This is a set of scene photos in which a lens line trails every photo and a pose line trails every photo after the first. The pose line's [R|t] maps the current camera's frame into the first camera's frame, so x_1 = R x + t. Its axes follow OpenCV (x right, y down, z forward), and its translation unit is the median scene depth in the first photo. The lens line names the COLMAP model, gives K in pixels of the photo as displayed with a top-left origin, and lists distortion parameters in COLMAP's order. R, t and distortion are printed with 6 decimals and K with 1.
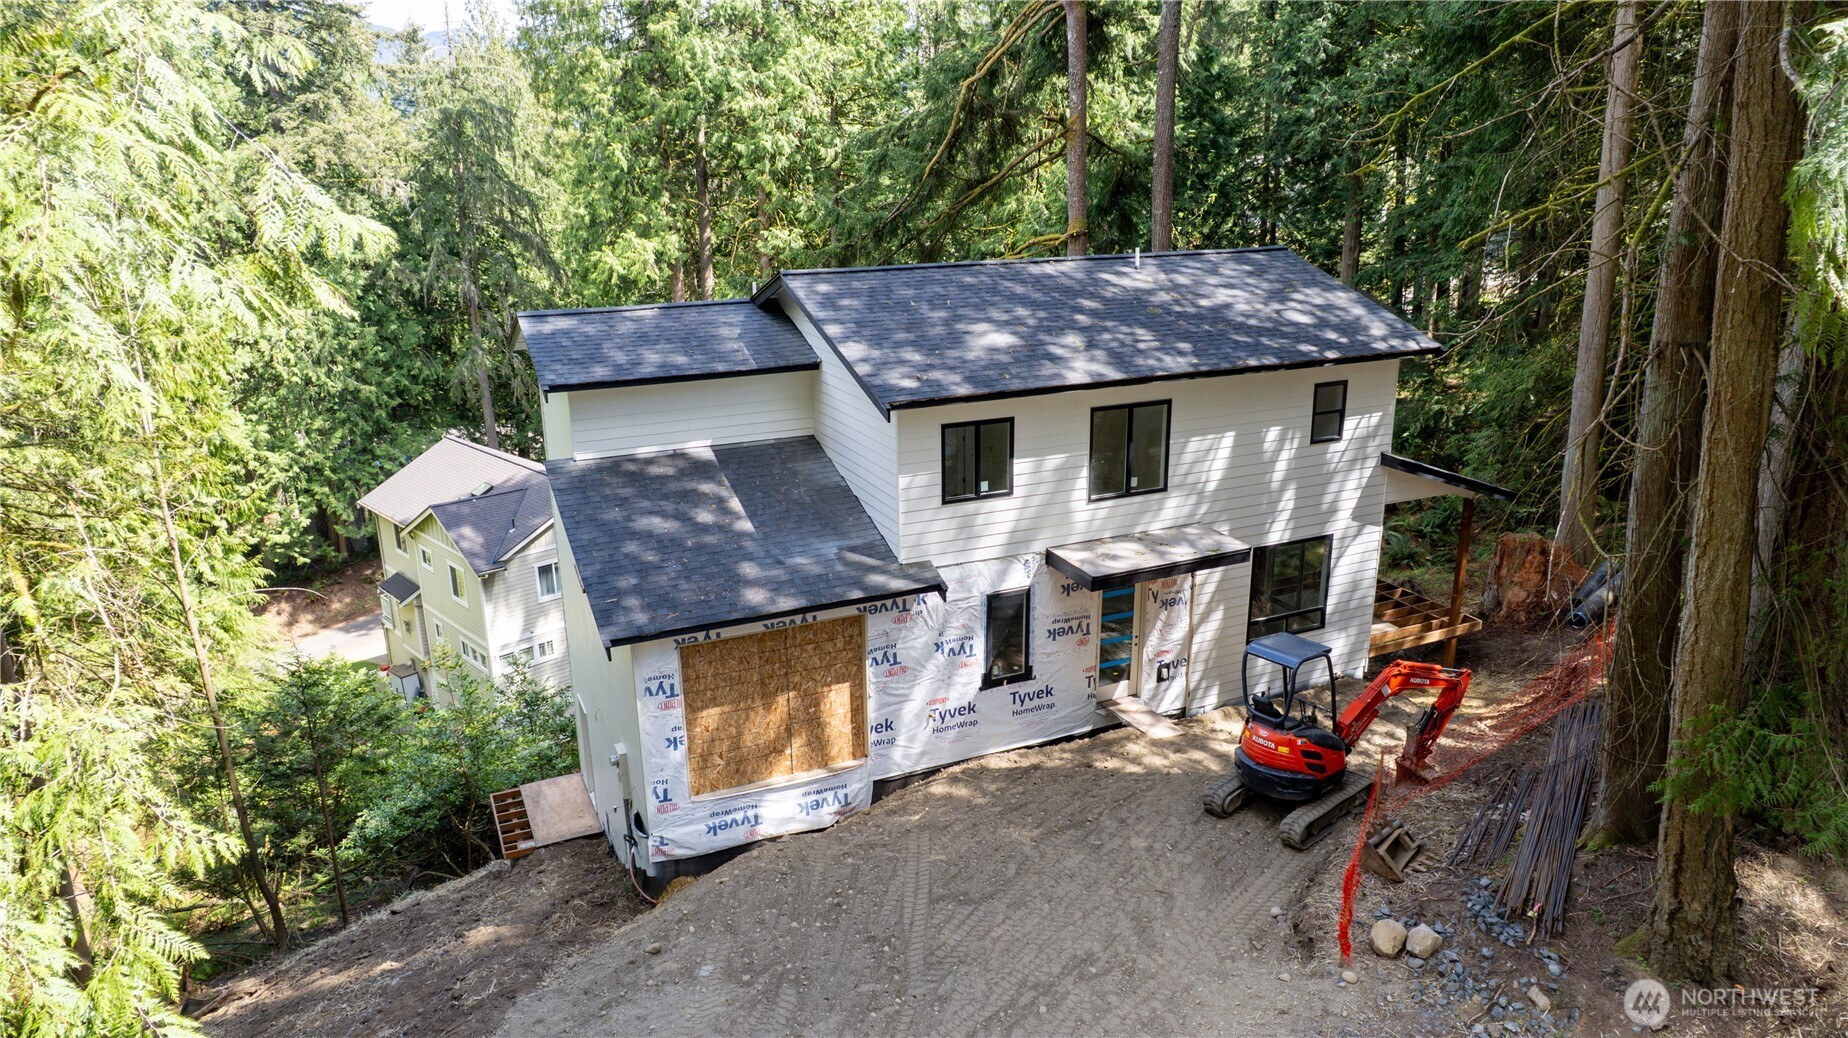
lens RADIAL K [[1180.2, 0, 924.0], [0, 1180.2, 519.0], [0, 0, 1]] dist [-0.048696, 0.001176]
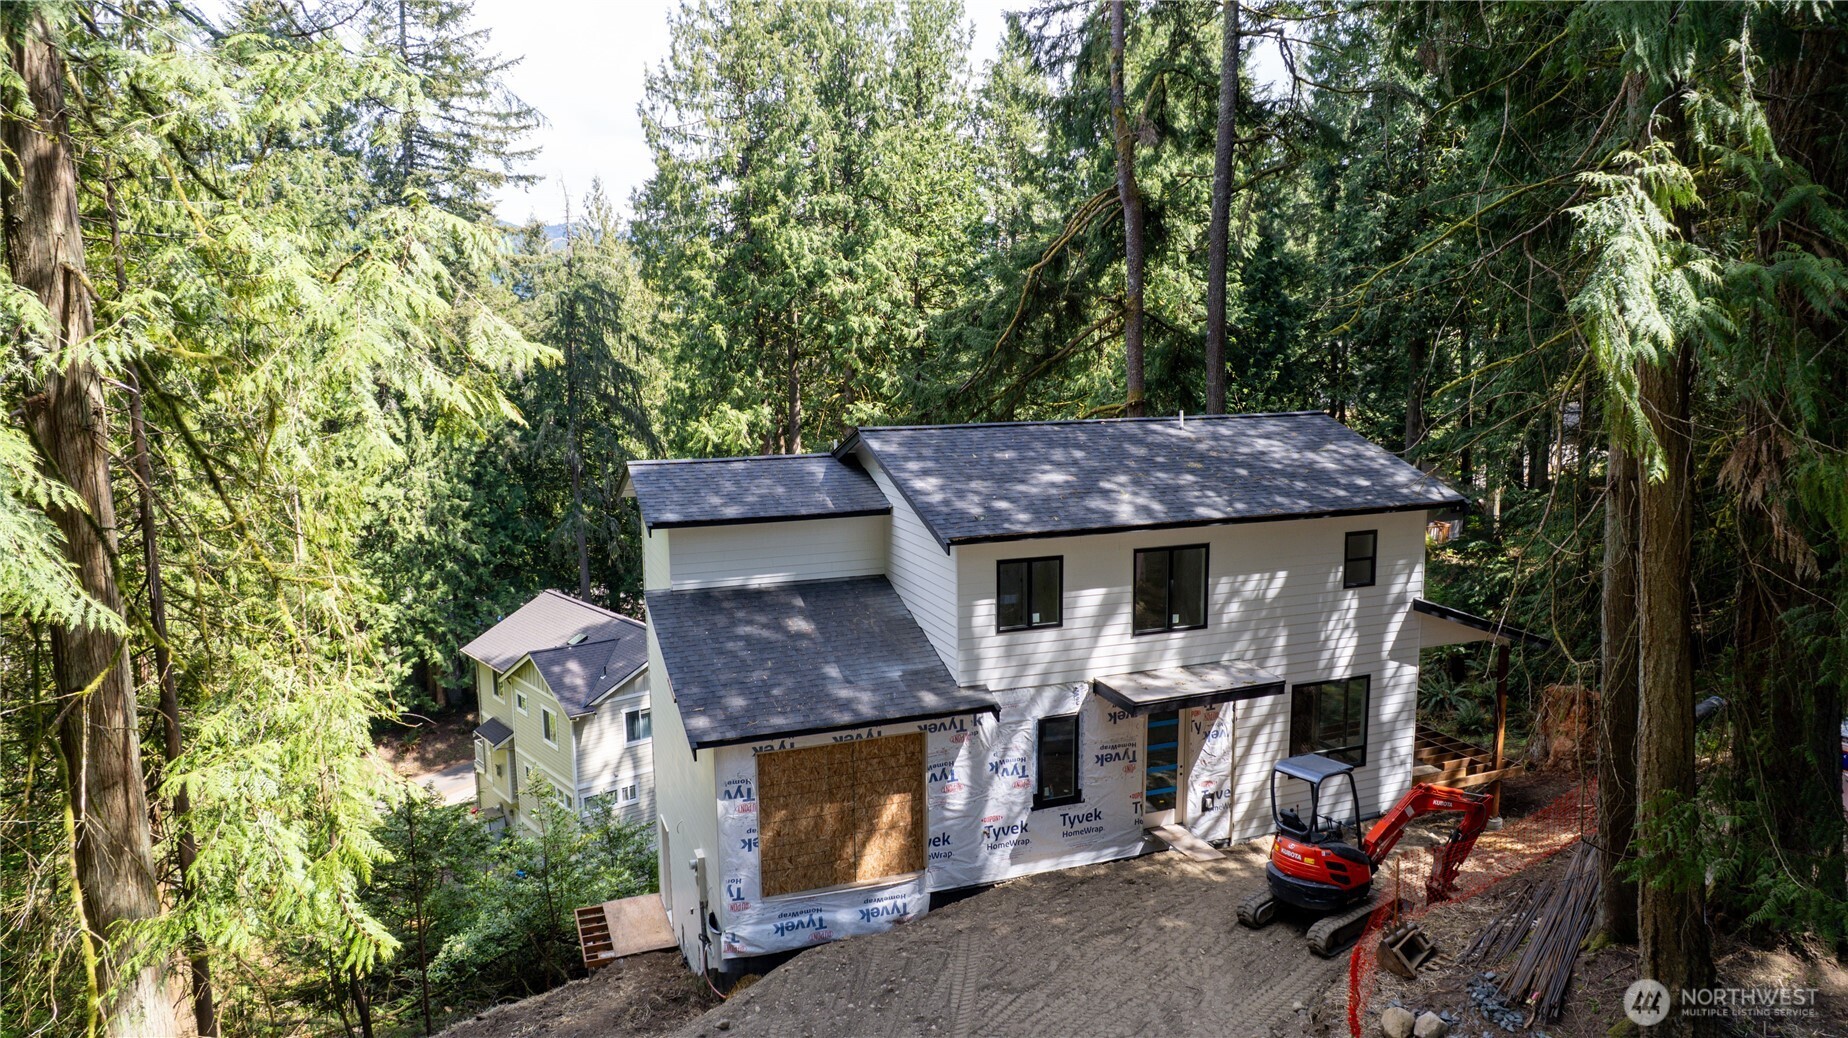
lens RADIAL K [[1180.2, 0, 924.0], [0, 1180.2, 519.0], [0, 0, 1]] dist [-0.048696, 0.001176]
pose [[0.997478, 0.010619, -0.070176, 0.021167], [-0.020966, 0.988705, -0.148400, 0.042671], [0.067807, 0.149498, 0.986434, -0.099921]]
